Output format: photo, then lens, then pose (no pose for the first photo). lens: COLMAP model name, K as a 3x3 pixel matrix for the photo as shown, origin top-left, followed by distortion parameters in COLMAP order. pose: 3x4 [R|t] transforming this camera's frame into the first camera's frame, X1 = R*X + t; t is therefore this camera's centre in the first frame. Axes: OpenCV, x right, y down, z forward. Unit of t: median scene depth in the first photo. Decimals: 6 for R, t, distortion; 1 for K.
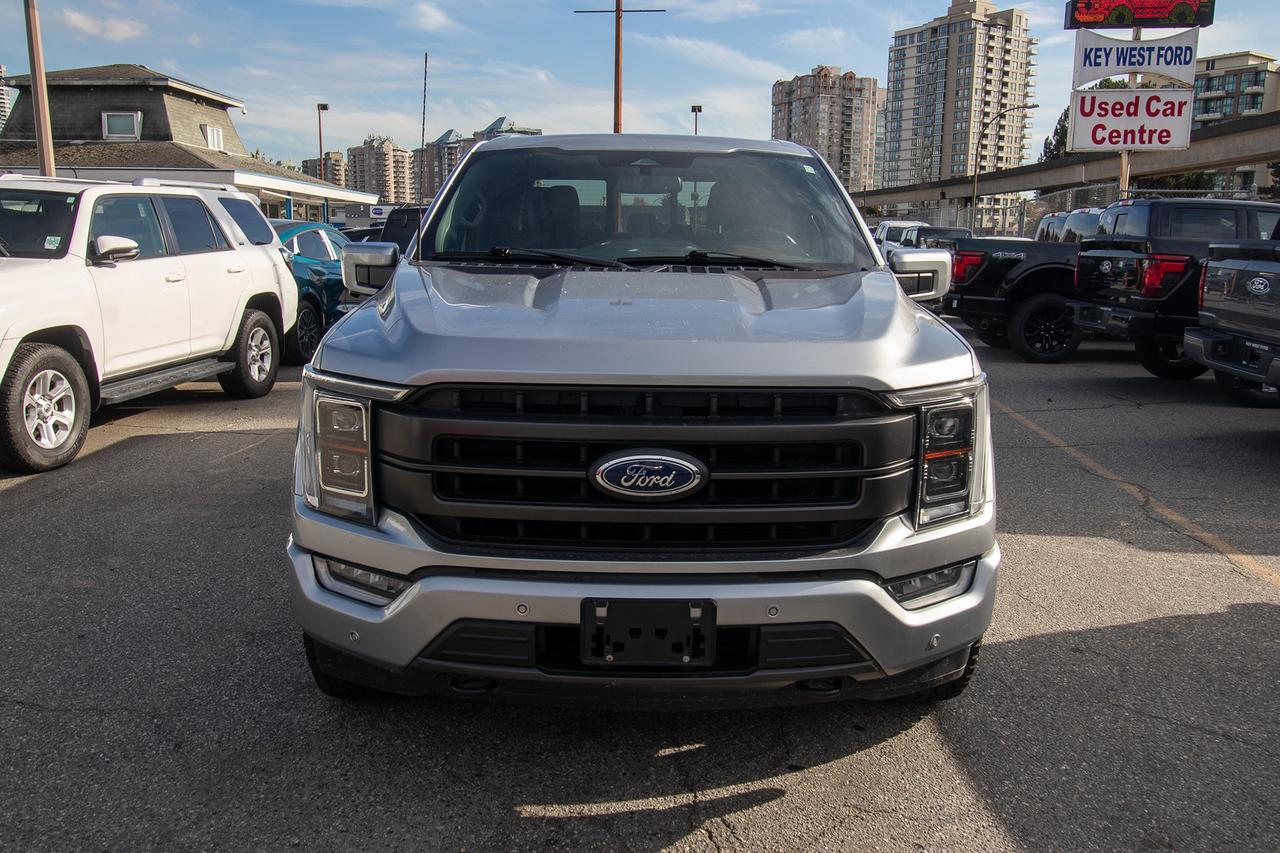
lens RADIAL K [[1018.1, 0, 652.3], [0, 1018.1, 430.2], [0, 0, 1]] dist [0.019638, -0.007881]
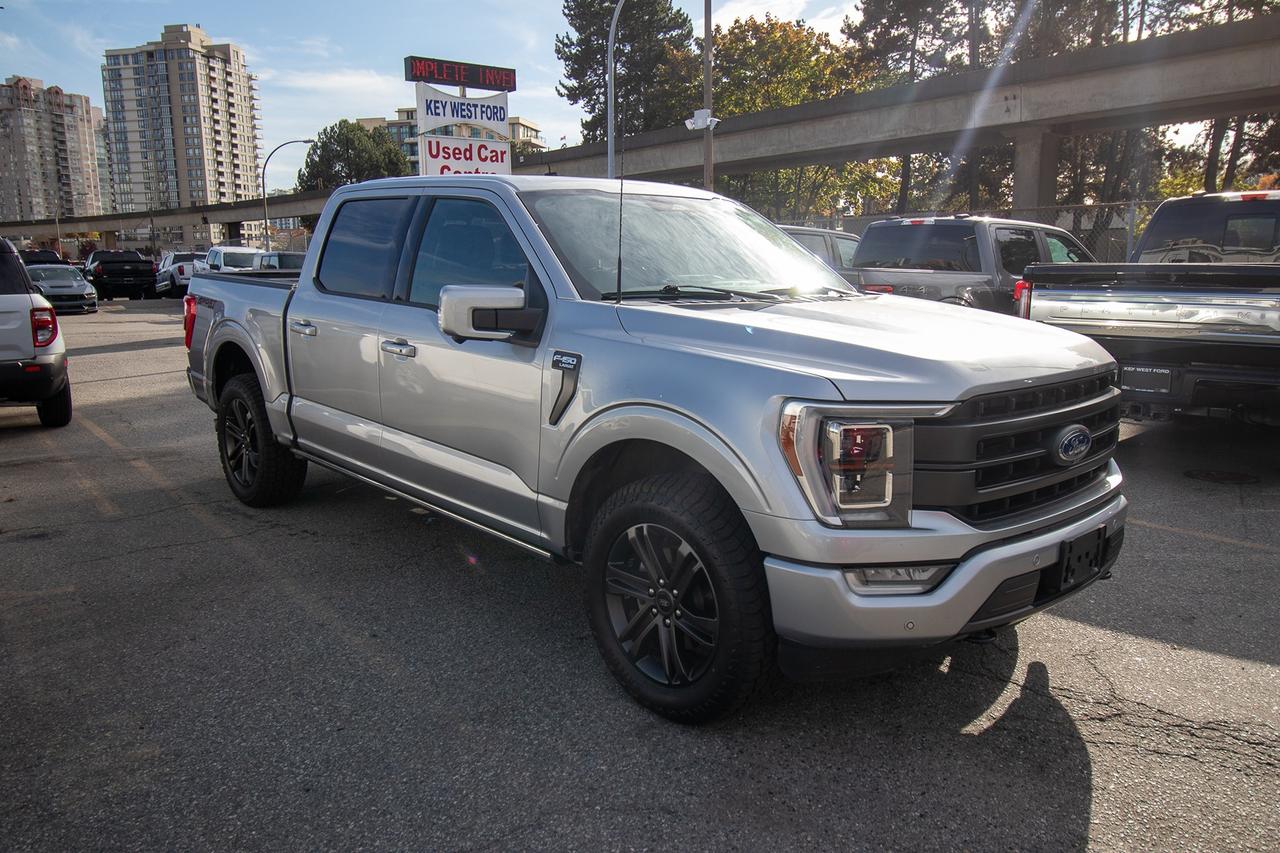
lens RADIAL K [[952.2, 0, 645.8], [0, 952.2, 426.6], [0, 0, 1]] dist [0.009964, -0.000781]
pose [[0.741972, -0.128271, 0.658046, -0.150002], [0.137397, 0.989786, 0.038016, -0.012862], [-0.656201, 0.062207, 0.752018, 0.046397]]
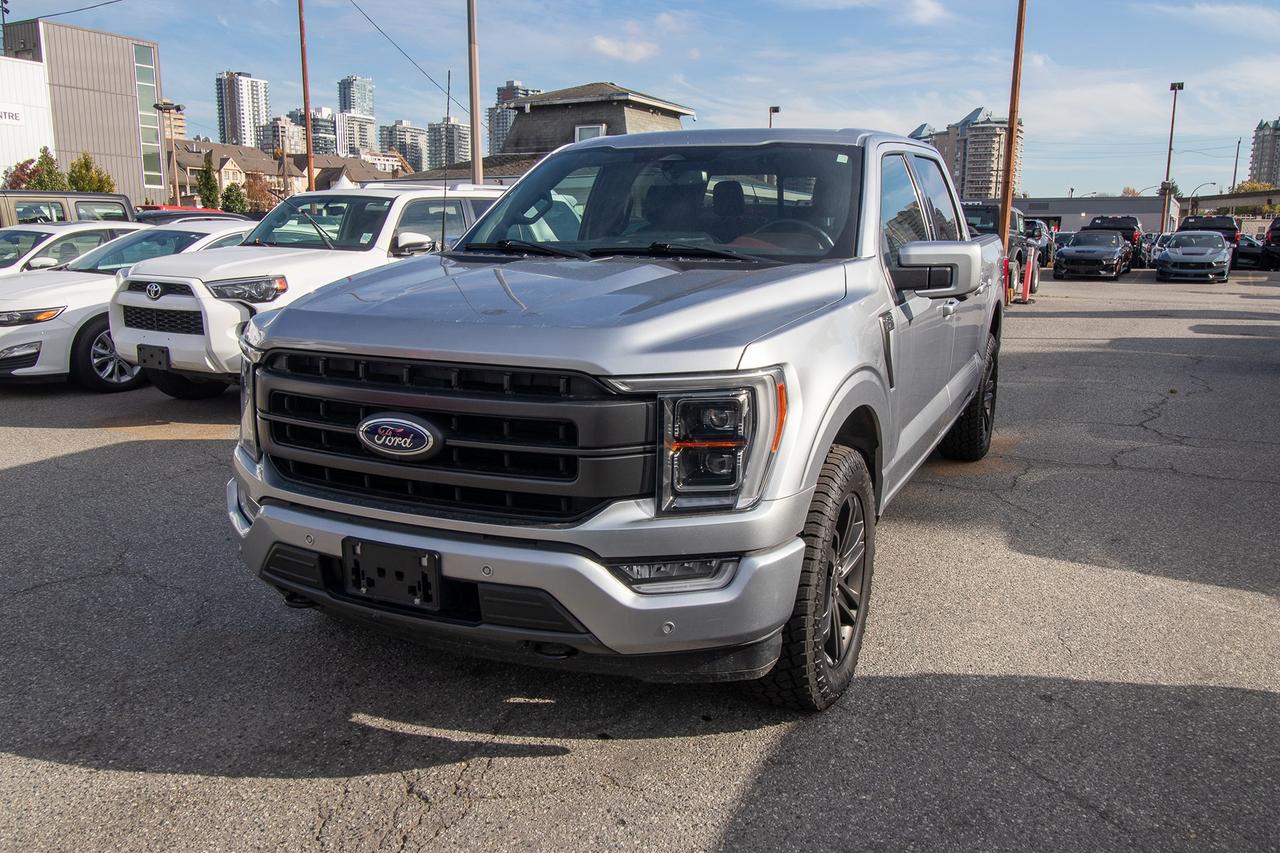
lens RADIAL K [[1018.1, 0, 642.8], [0, 1018.1, 430.9], [0, 0, 1]] dist [0.019638, -0.007881]
pose [[0.898363, 0.080232, -0.431865, 0.085461], [-0.078601, 0.996671, 0.021656, -0.000975], [0.432165, 0.014490, 0.901678, 0.010000]]
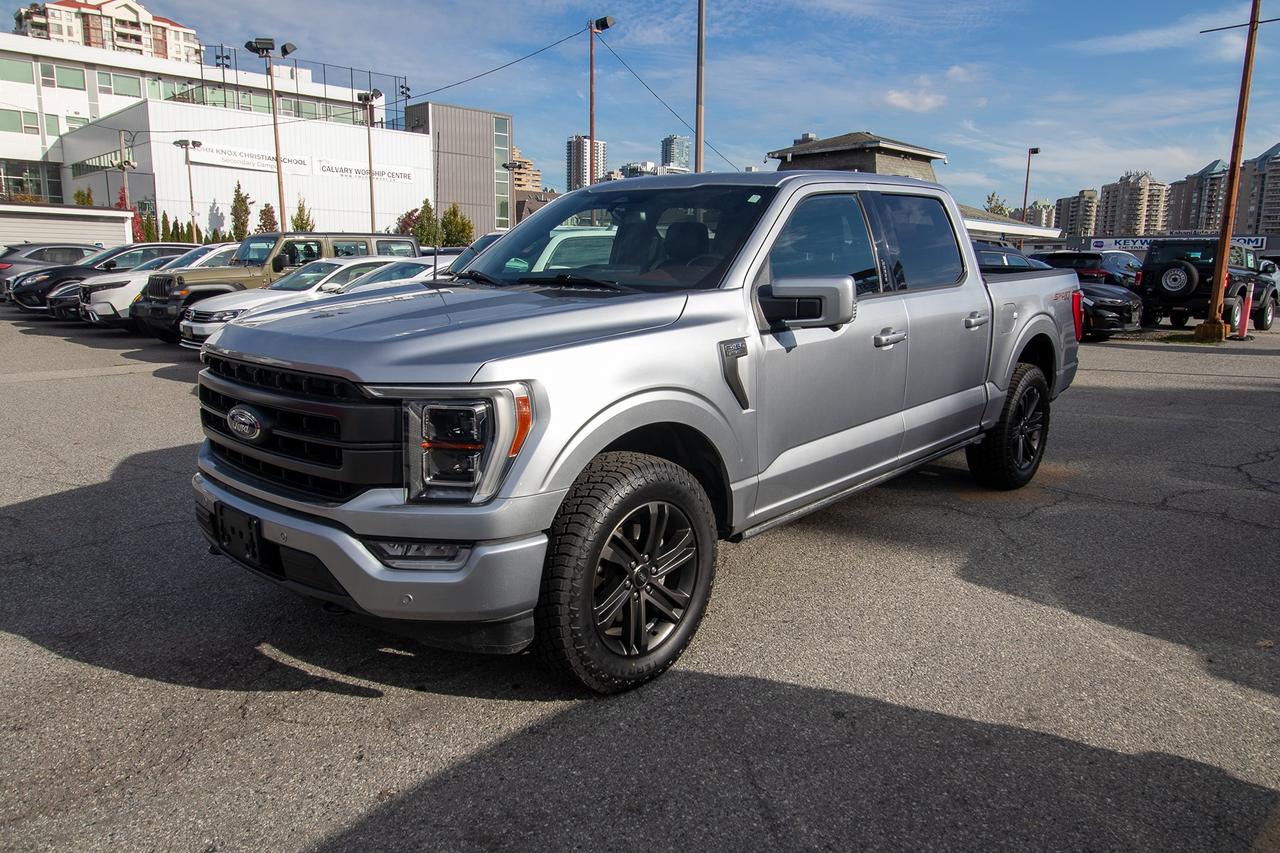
lens RADIAL K [[889.9, 0, 643.9], [0, 889.9, 425.3], [0, 0, 1]] dist [0.011430, -0.004479]
pose [[0.728042, 0.121328, -0.674711, 0.146032], [-0.130131, 0.990778, 0.037746, -0.008736], [0.673069, 0.060320, 0.737116, 0.051931]]
